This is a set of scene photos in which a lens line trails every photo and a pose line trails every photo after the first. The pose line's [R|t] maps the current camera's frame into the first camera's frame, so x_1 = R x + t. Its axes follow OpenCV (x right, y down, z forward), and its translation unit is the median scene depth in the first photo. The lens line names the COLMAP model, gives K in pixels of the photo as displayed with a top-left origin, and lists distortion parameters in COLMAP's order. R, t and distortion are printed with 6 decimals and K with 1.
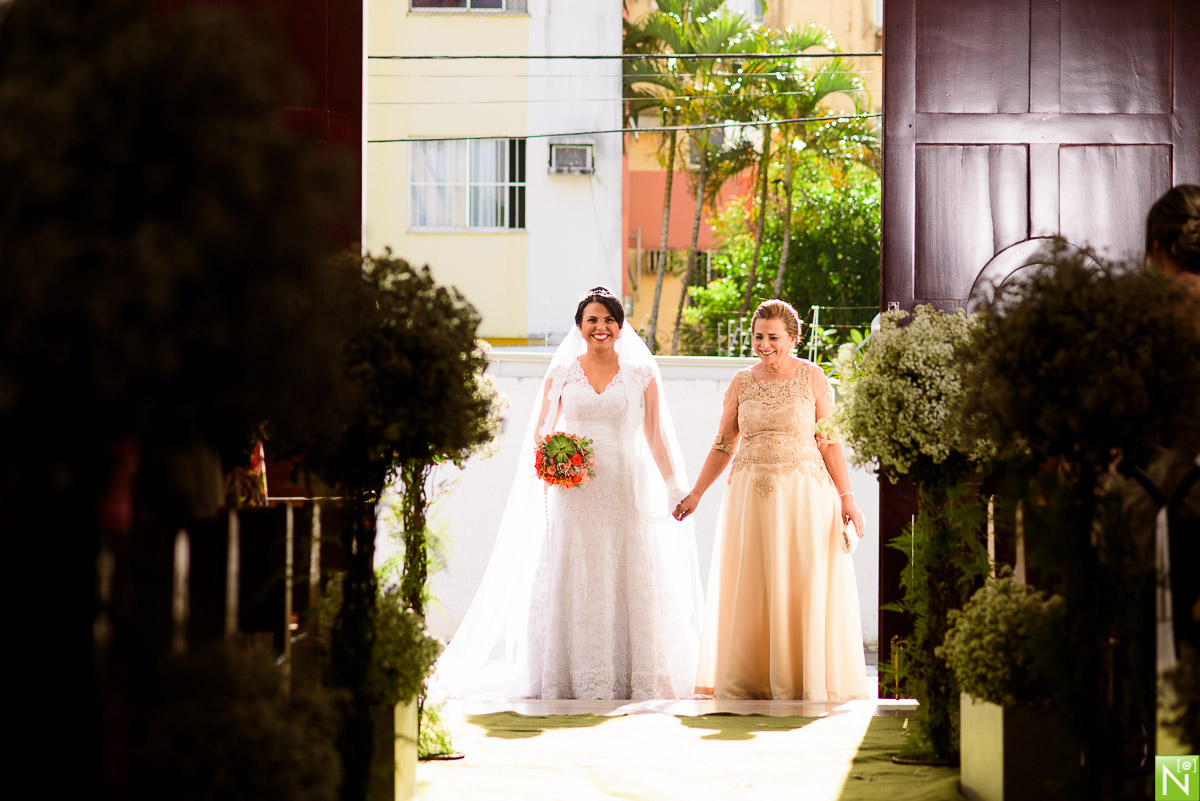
lens RADIAL K [[3800.8, 0, 600.2], [0, 3800.8, 398.7], [0, 0, 1]] dist [-0.076432, 0.000000]
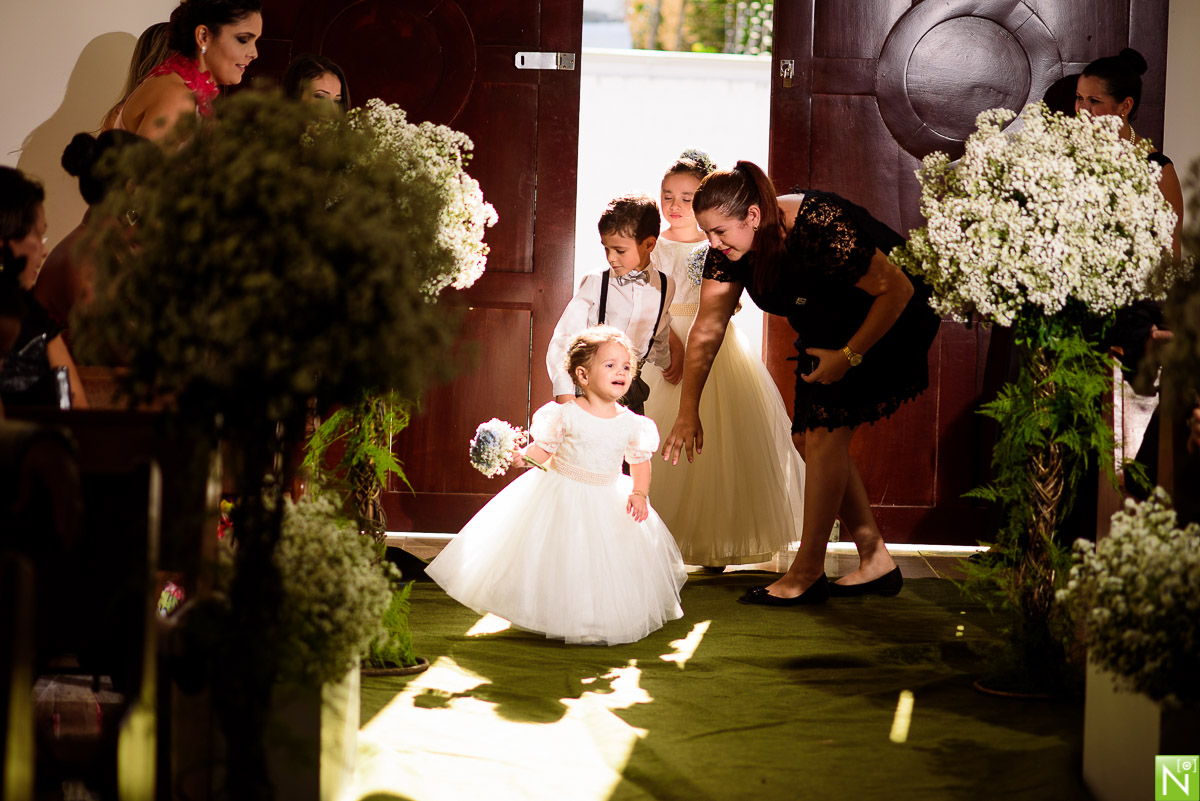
lens RADIAL K [[3800.8, 0, 599.7], [0, 3800.8, 401.6], [0, 0, 1]] dist [-0.076432, 0.000000]
pose [[0.999662, 0.025895, 0.002256, -0.003468], [-0.025993, 0.995663, 0.089325, -0.031729], [0.000067, -0.089354, 0.996000, 0.234106]]
